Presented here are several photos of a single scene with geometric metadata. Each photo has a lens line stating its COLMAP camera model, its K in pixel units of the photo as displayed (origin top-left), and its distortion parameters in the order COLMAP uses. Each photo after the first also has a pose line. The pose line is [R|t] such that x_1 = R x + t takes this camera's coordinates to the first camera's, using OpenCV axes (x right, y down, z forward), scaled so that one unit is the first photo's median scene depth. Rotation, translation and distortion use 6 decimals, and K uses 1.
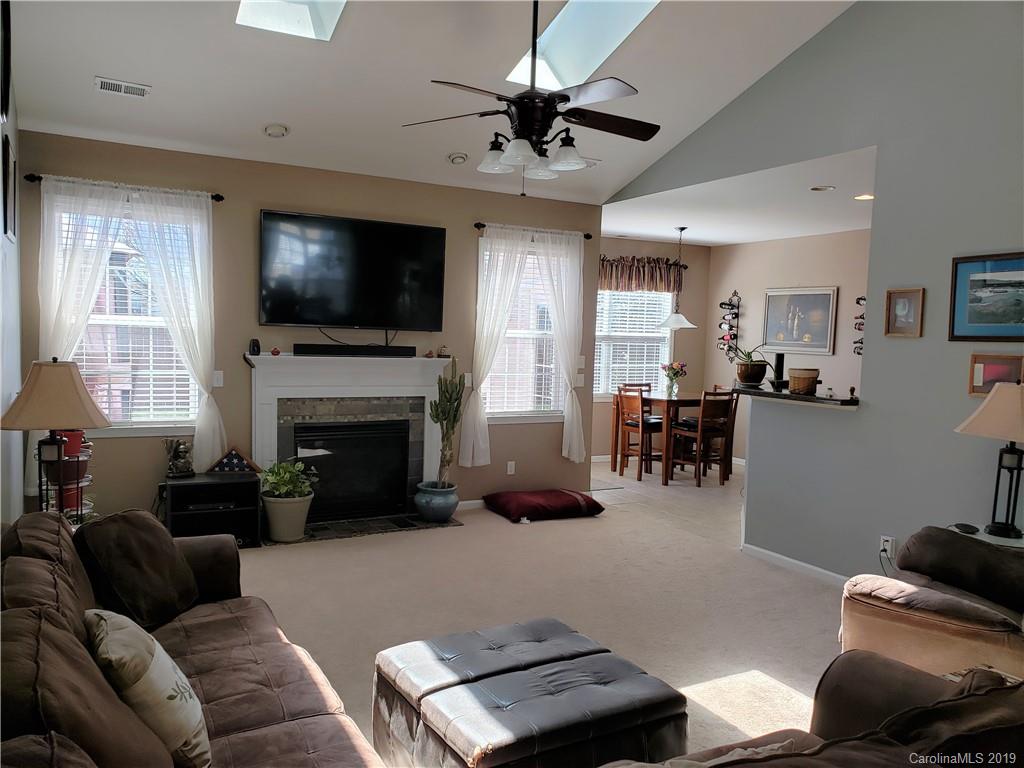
lens RADIAL K [[800.0, 0, 520.7], [0, 800.0, 404.0], [0, 0, 1]] dist [0.014406, -0.005161]
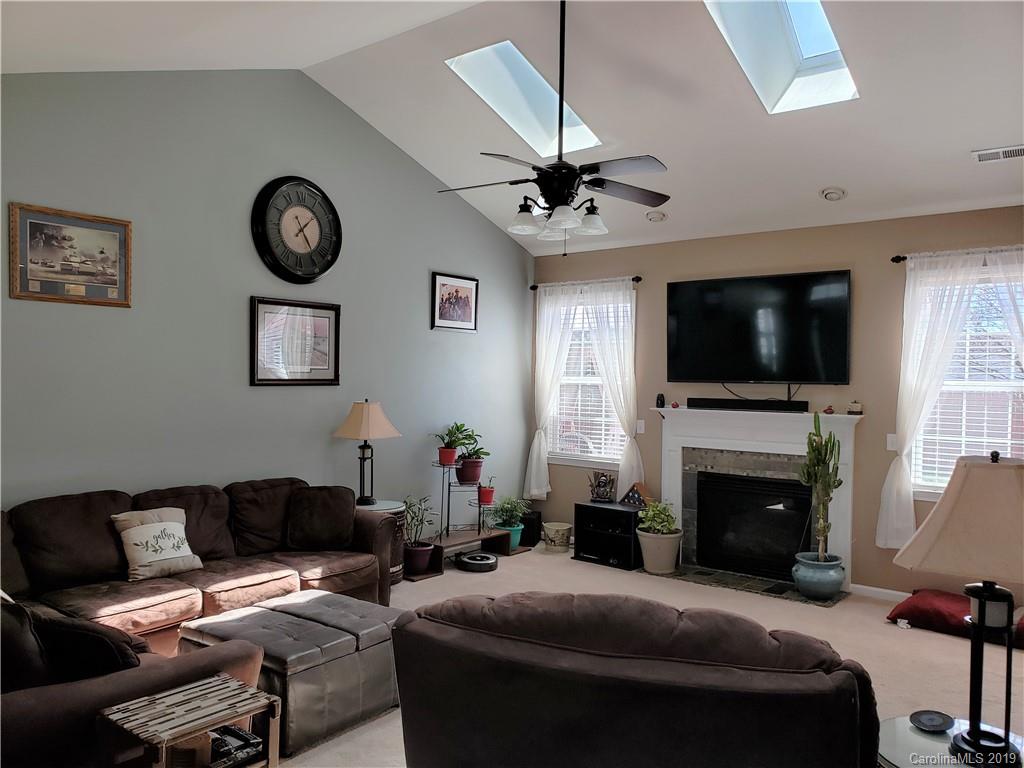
lens RADIAL K [[800.0, 0, 508.9], [0, 800.0, 391.7], [0, 0, 1]] dist [0.014406, -0.005161]
pose [[0.358005, -0.011161, -0.933653, 0.641532], [-0.086579, 0.995224, -0.045095, -0.011817], [0.929697, 0.096979, 0.355328, 0.365282]]
